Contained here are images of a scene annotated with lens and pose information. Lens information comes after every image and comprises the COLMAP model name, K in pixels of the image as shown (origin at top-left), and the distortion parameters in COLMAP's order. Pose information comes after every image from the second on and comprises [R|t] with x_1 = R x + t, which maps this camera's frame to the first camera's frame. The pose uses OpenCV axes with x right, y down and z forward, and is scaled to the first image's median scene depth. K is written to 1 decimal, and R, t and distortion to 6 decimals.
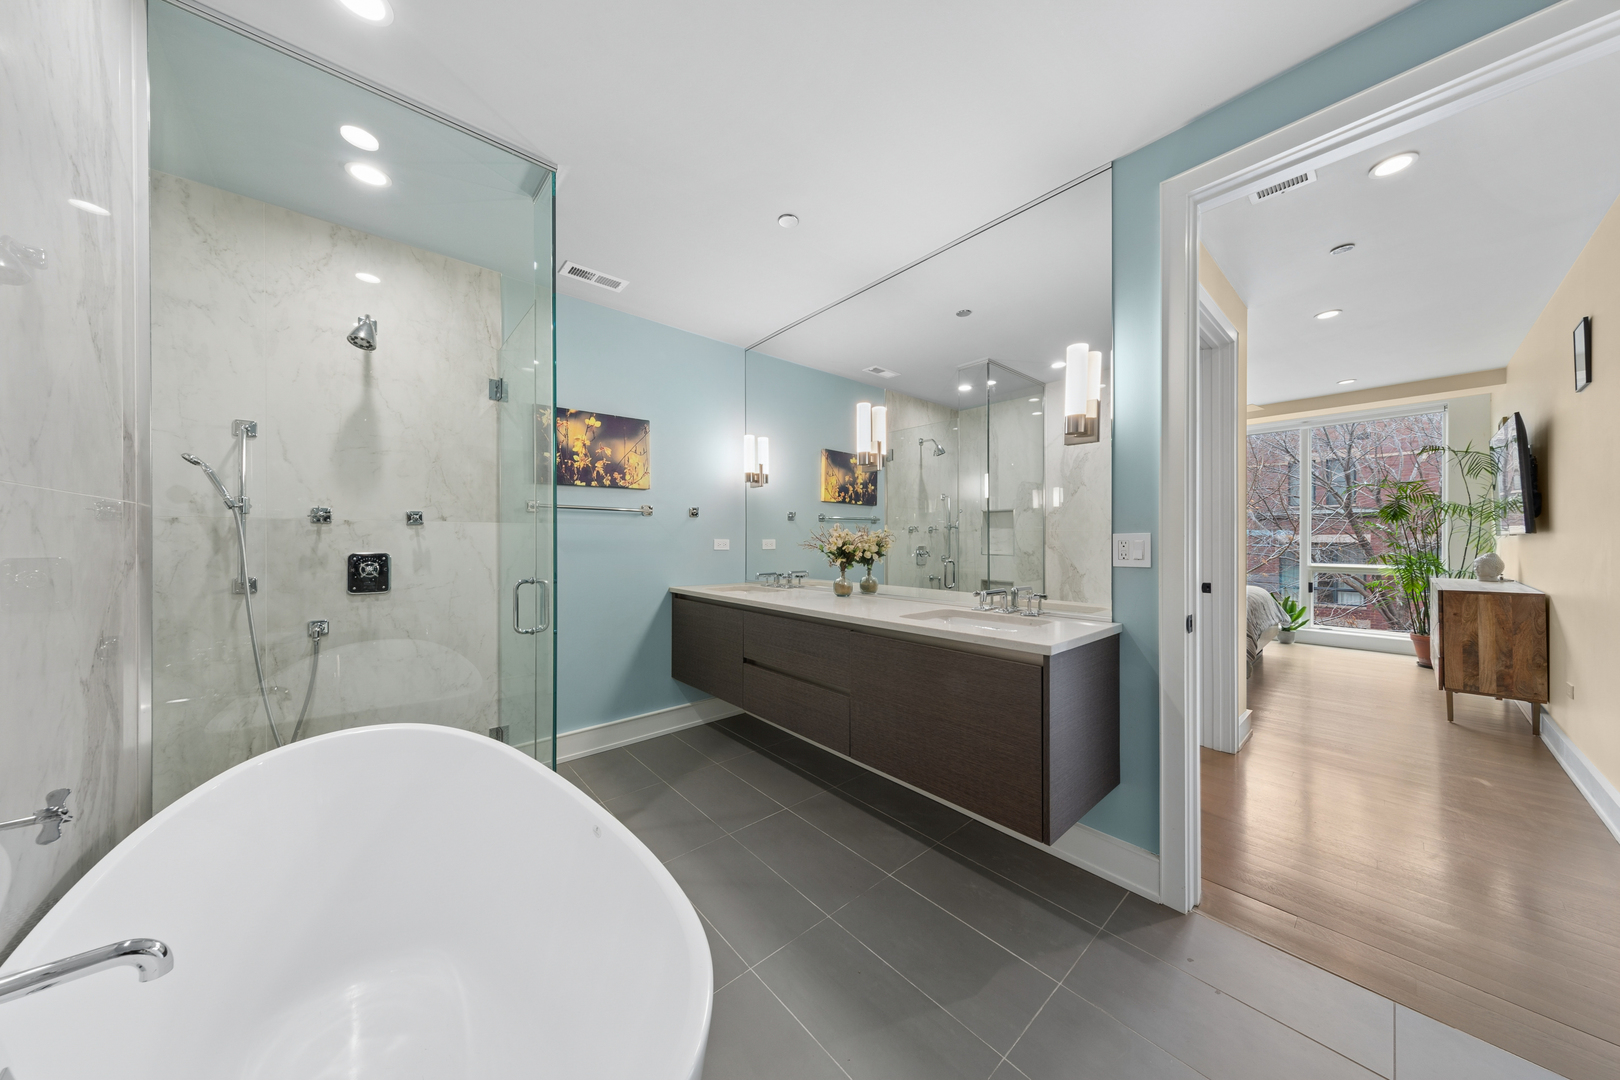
lens RADIAL K [[513.7, 0, 810.0], [0, 513.7, 540.0], [0, 0, 1]] dist [0.000044, -0.000002]
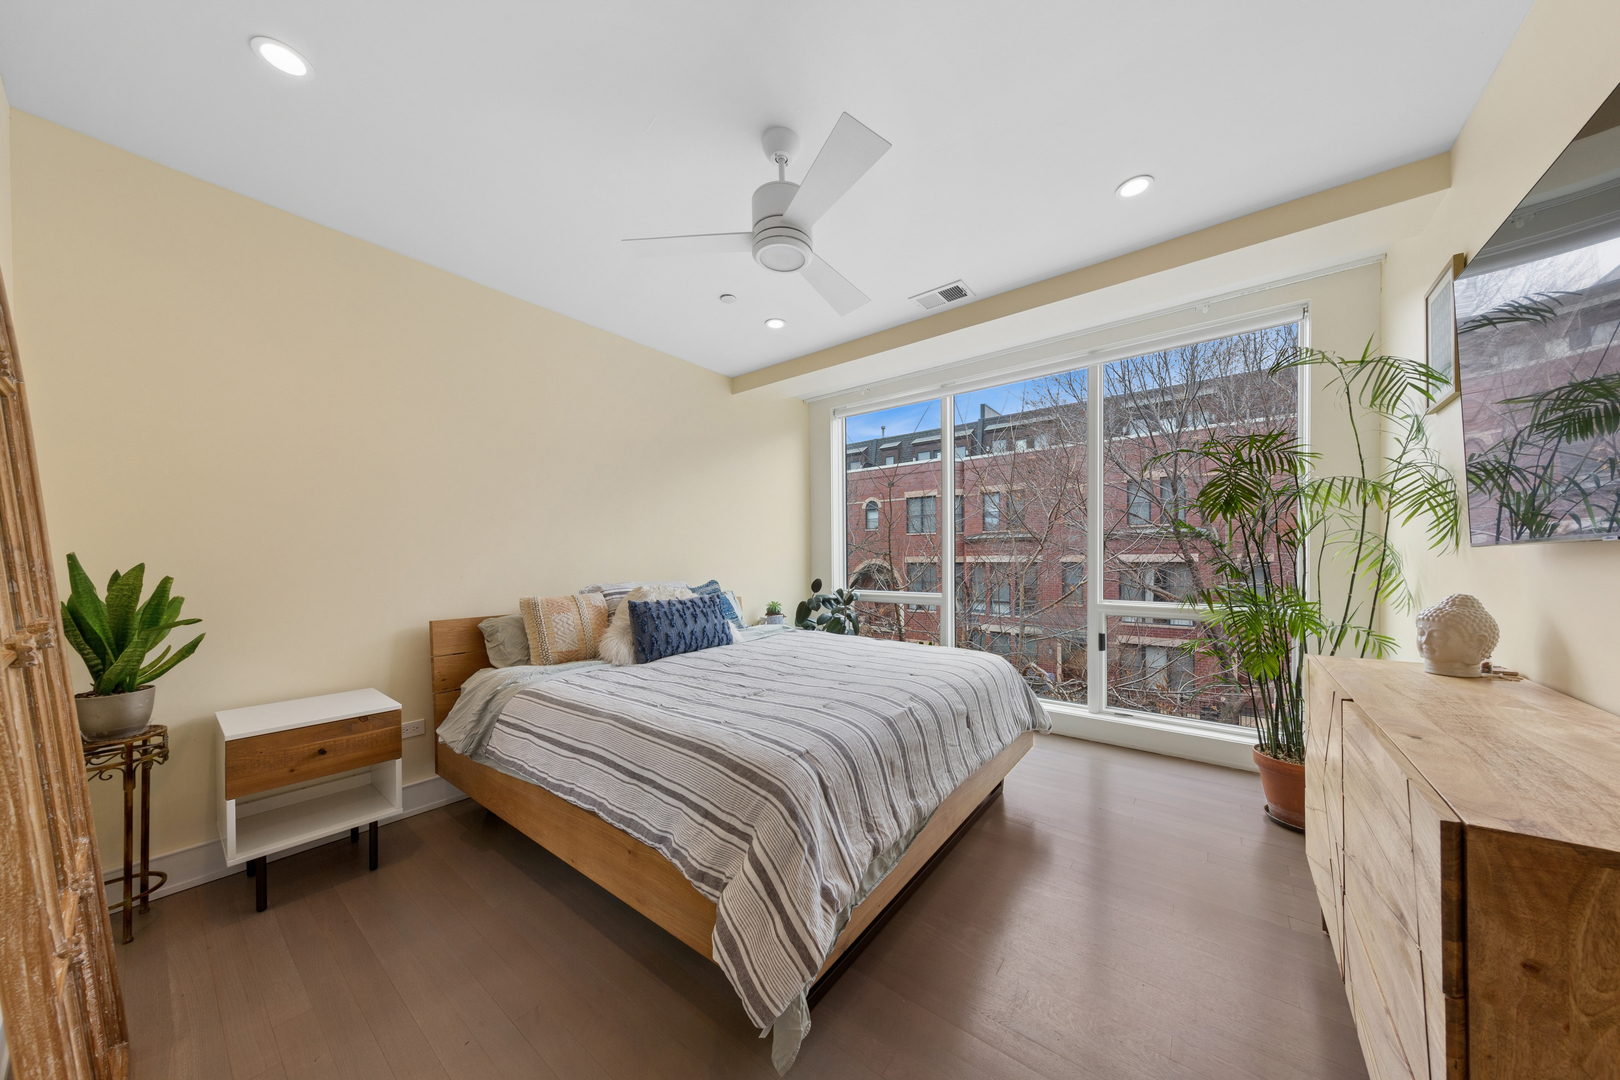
lens RADIAL K [[529.9, 0, 810.7], [0, 529.9, 551.2], [0, 0, 1]] dist [-0.000615, -0.000097]
pose [[0.981402, 0.008653, 0.191770, 0.625960], [-0.006133, 0.999887, -0.013730, 0.001650], [-0.191867, 0.012298, 0.981344, 0.557748]]
